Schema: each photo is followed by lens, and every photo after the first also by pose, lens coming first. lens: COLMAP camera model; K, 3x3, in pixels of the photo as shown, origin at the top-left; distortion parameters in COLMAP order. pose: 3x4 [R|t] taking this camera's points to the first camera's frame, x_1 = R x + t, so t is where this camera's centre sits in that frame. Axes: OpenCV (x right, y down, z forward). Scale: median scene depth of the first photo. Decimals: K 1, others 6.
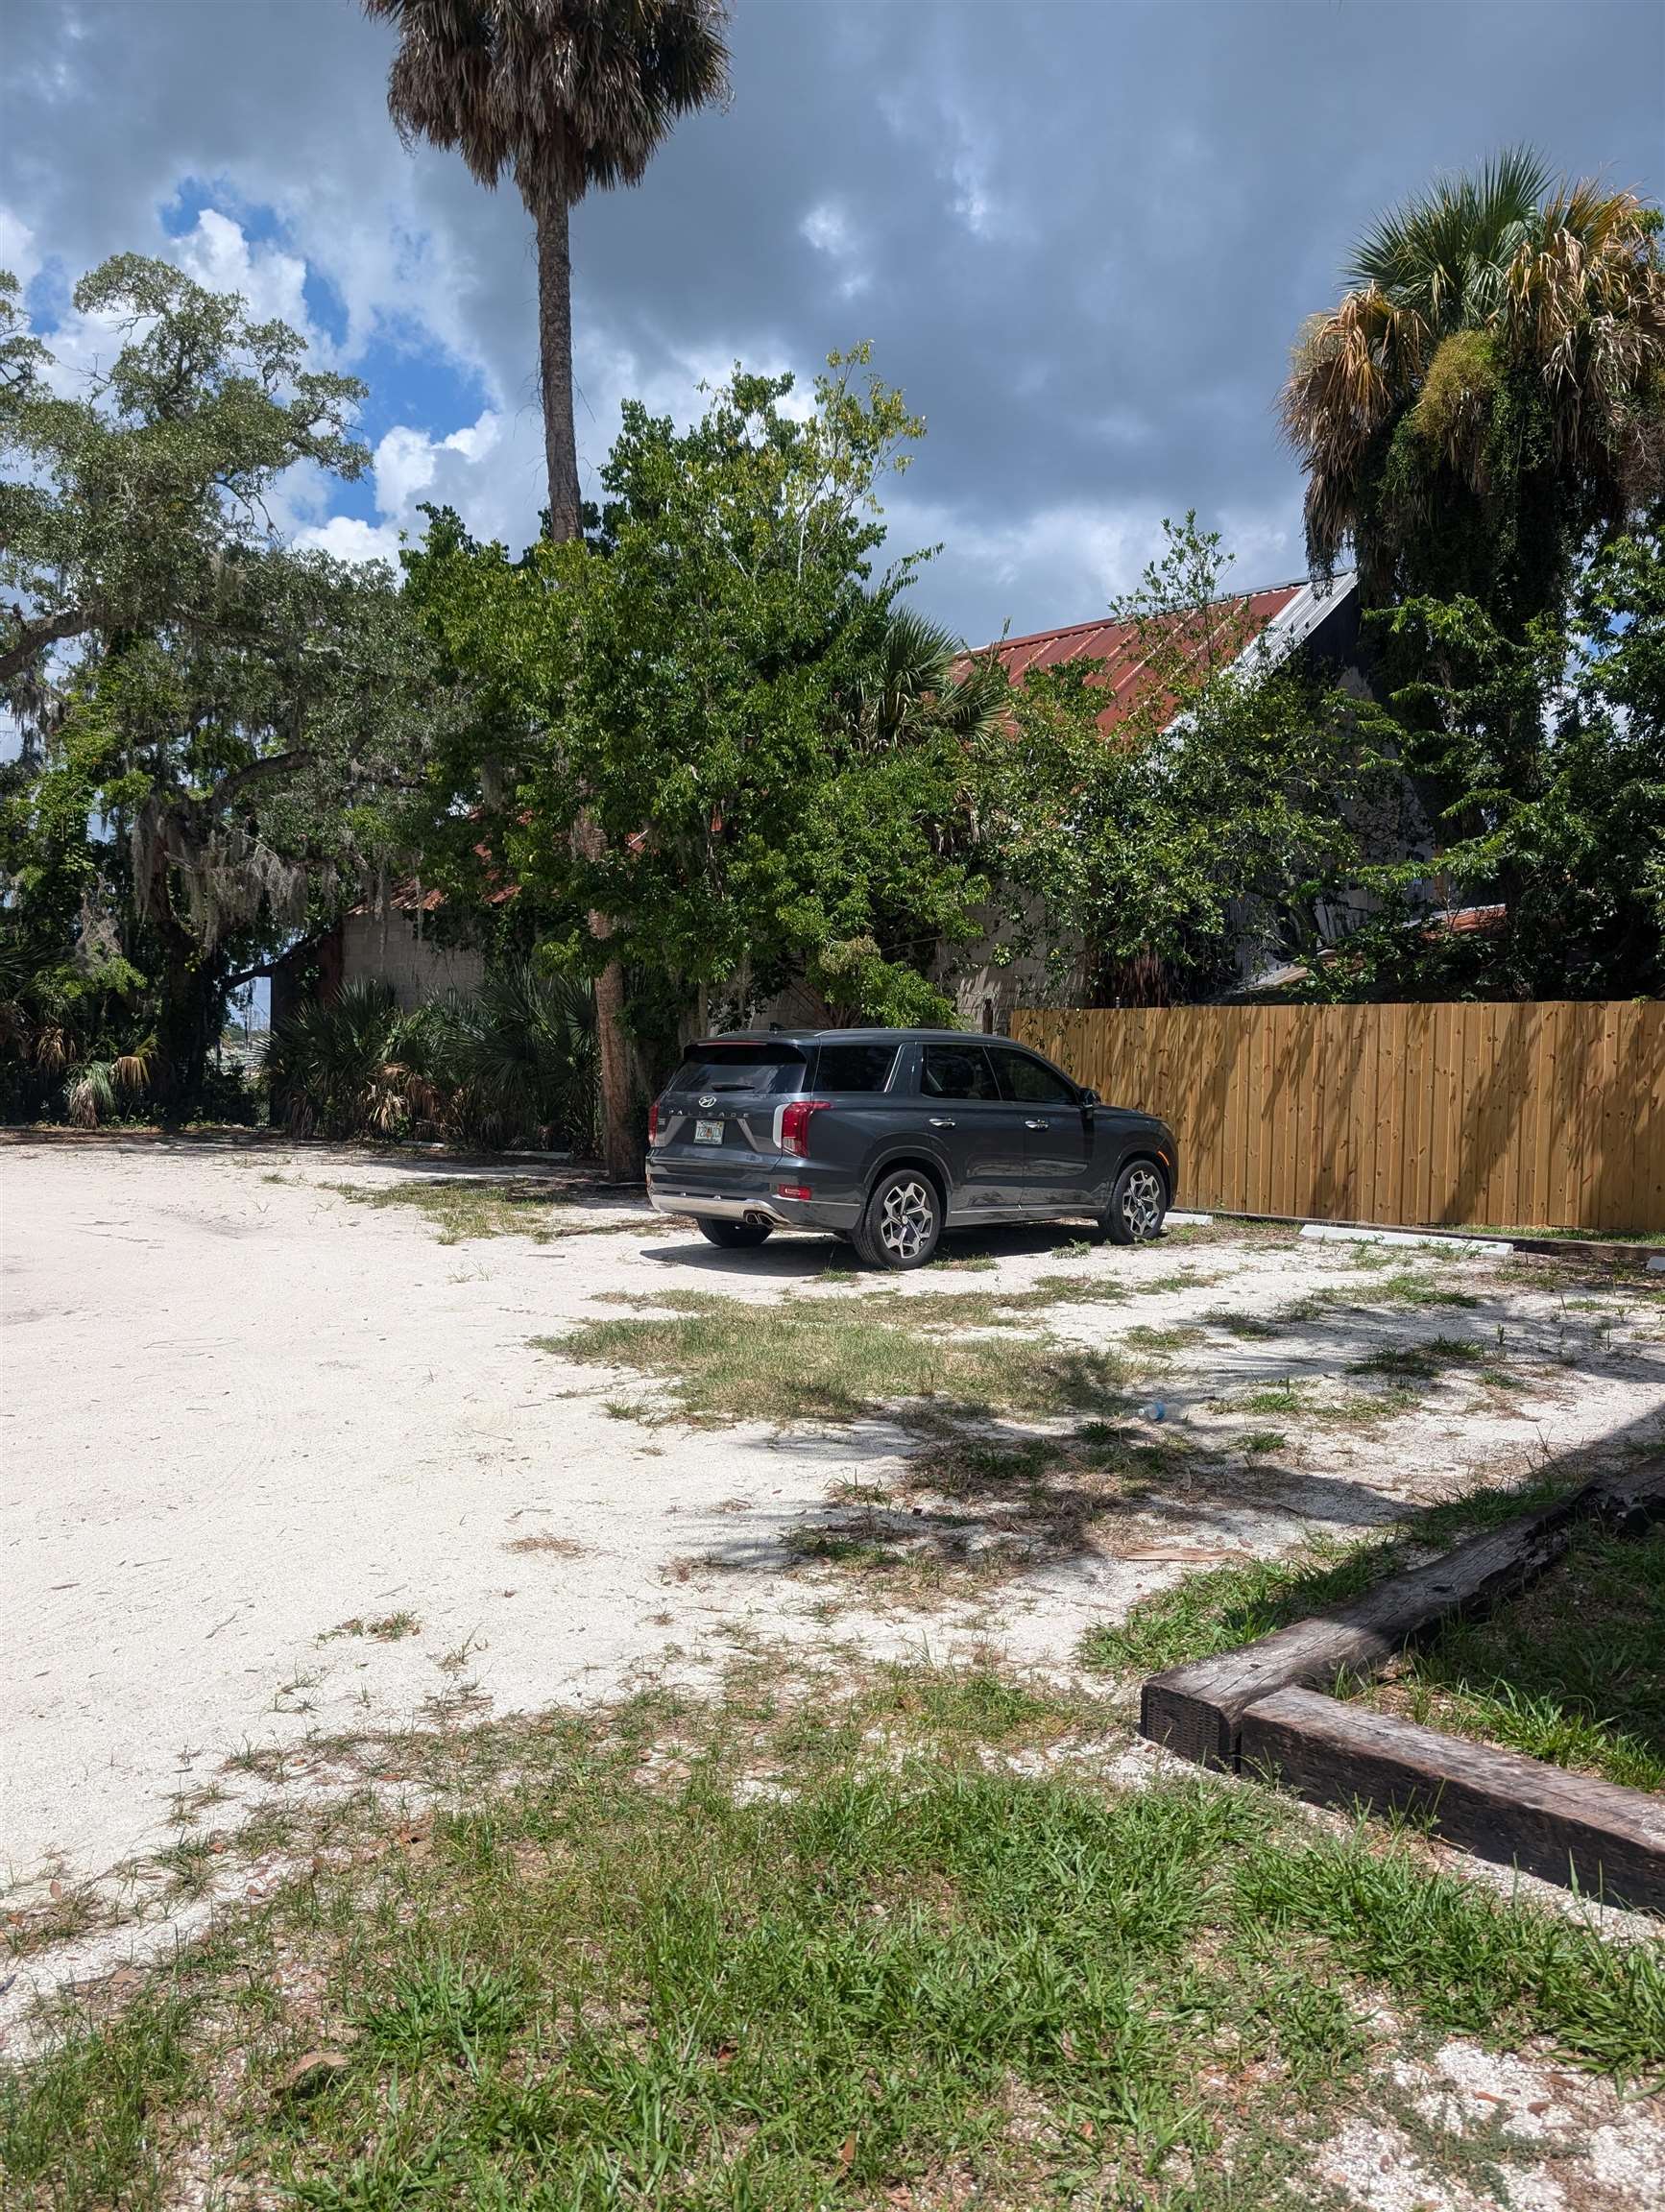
lens RADIAL K [[1589.3, 0, 836.5], [0, 1589.3, 1122.0], [0, 0, 1]] dist [0.026874, -0.020644]
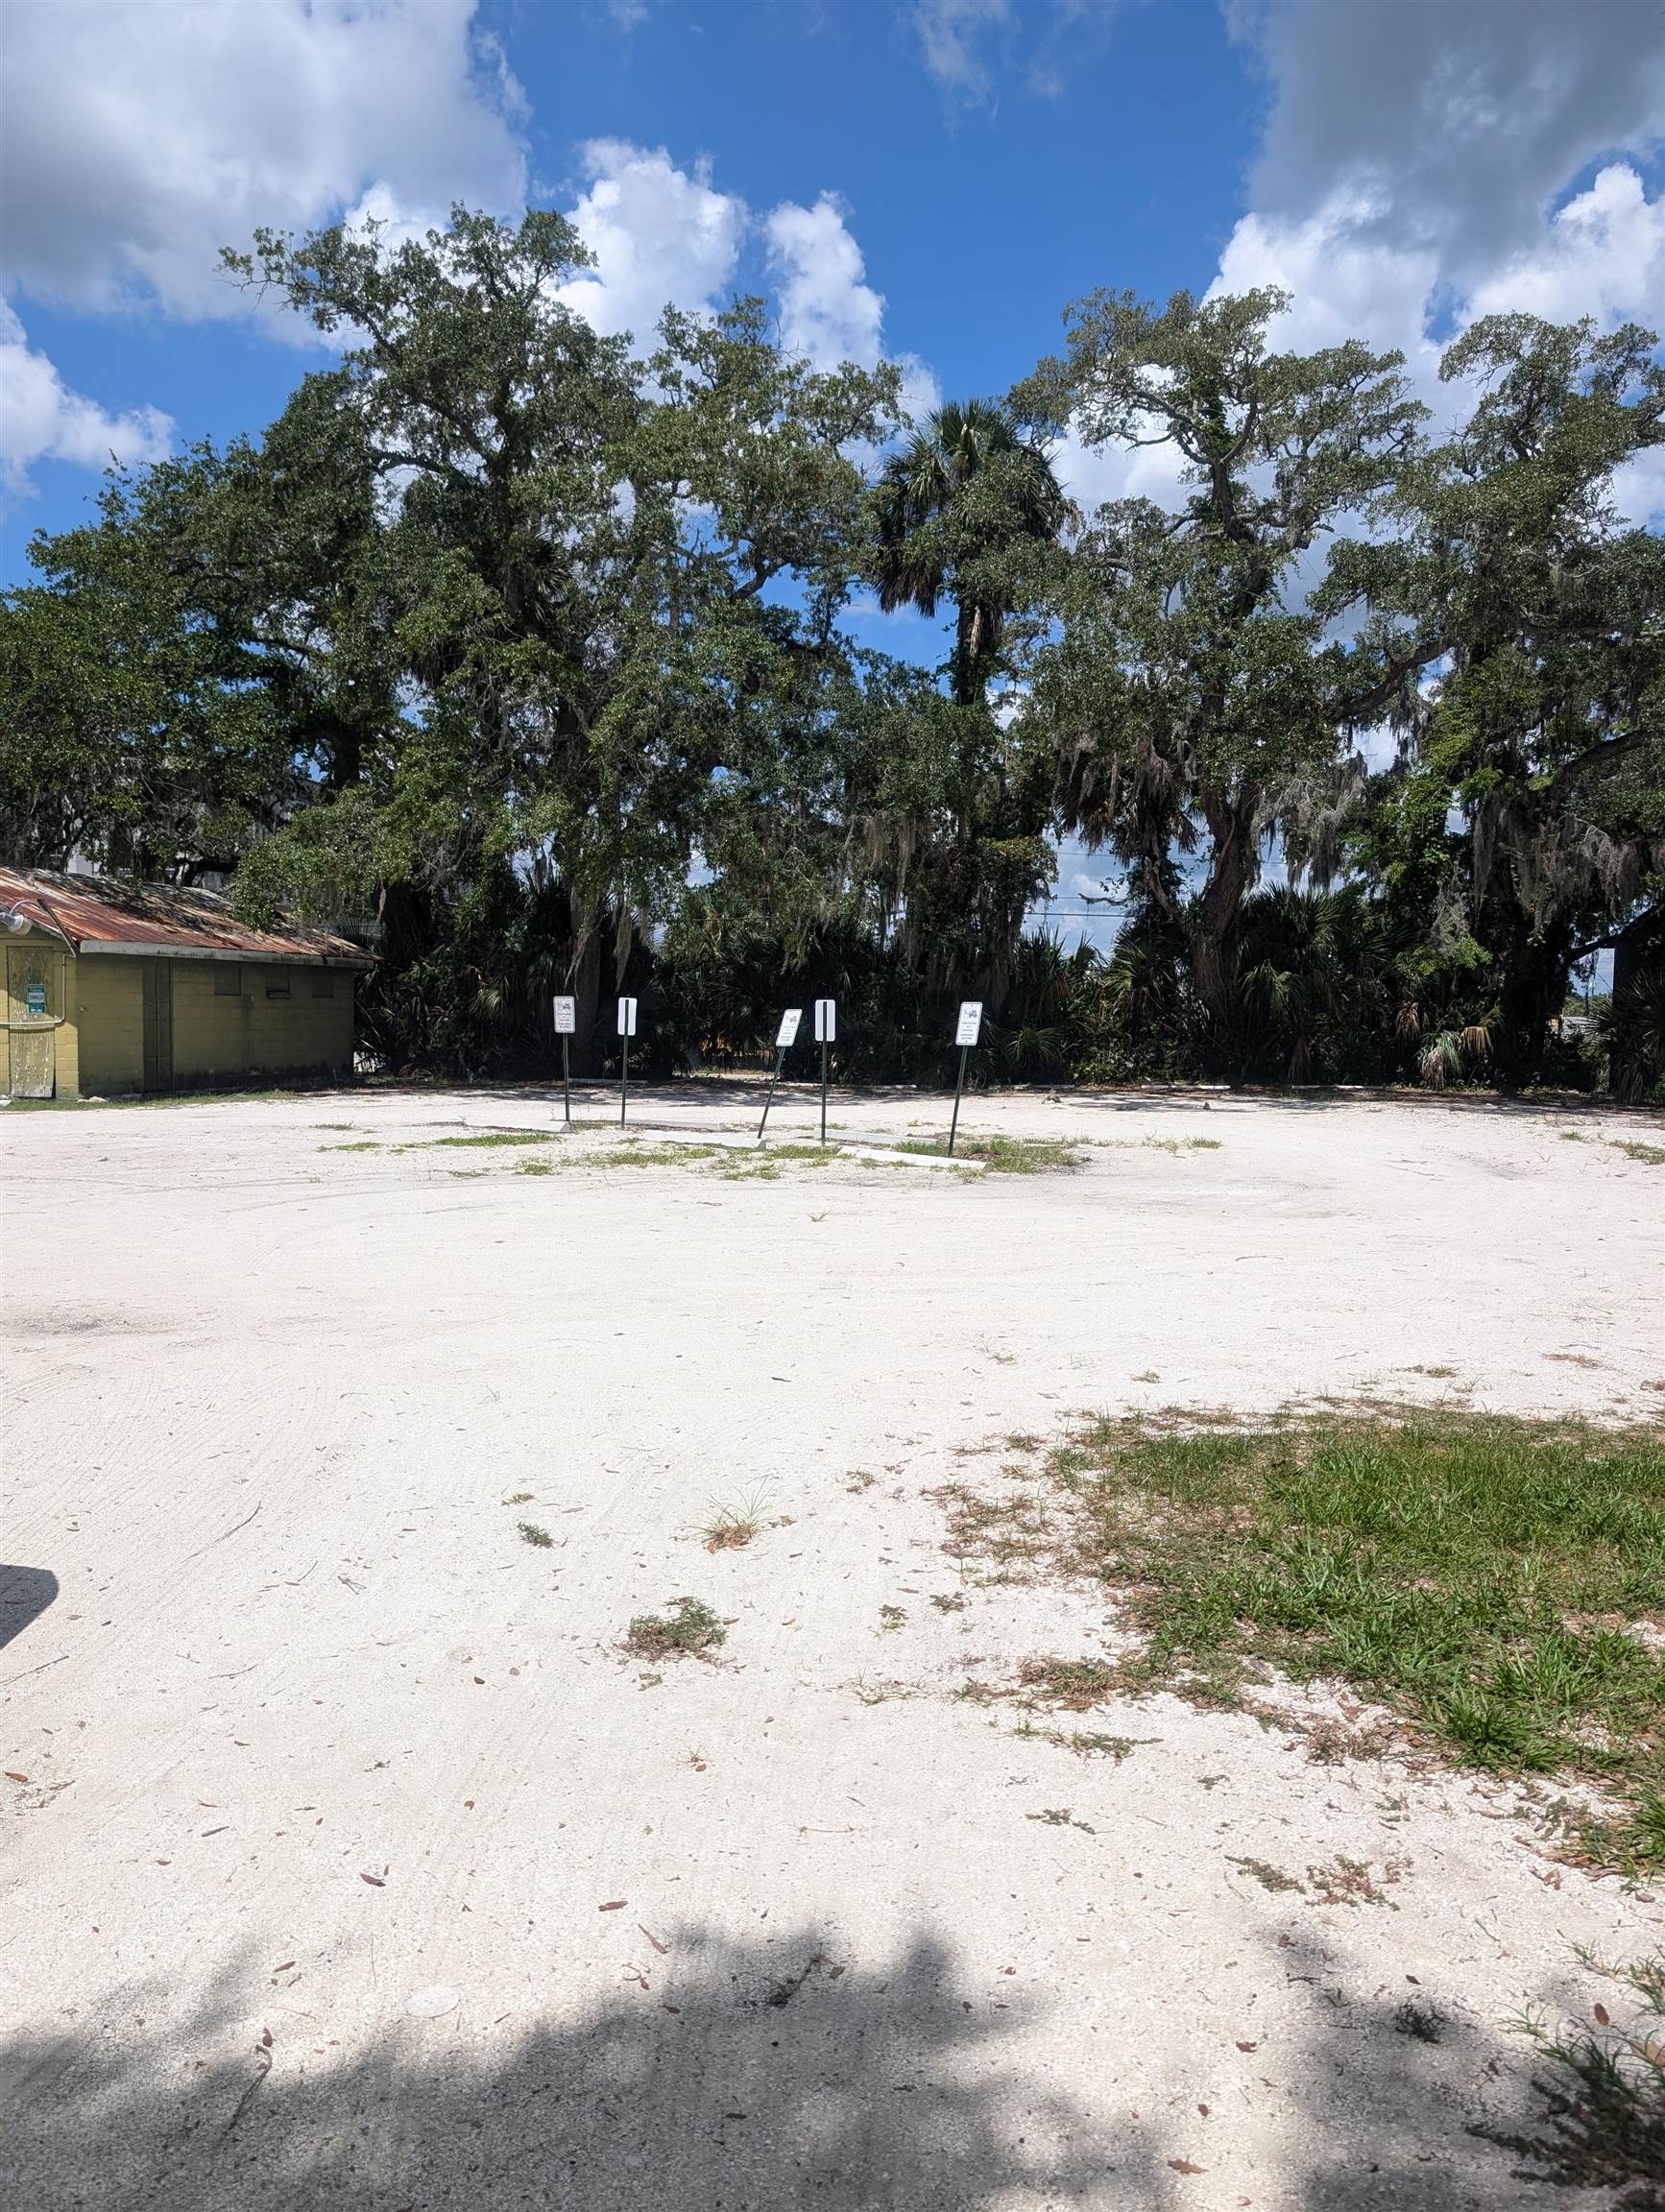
lens RADIAL K [[1589.3, 0, 836.5], [0, 1589.3, 1122.0], [0, 0, 1]] dist [0.026874, -0.020644]
pose [[0.681775, 0.037851, -0.730583, 0.068858], [-0.023807, 0.999280, 0.029555, 0.003338], [0.731175, -0.002757, 0.682184, -0.081410]]
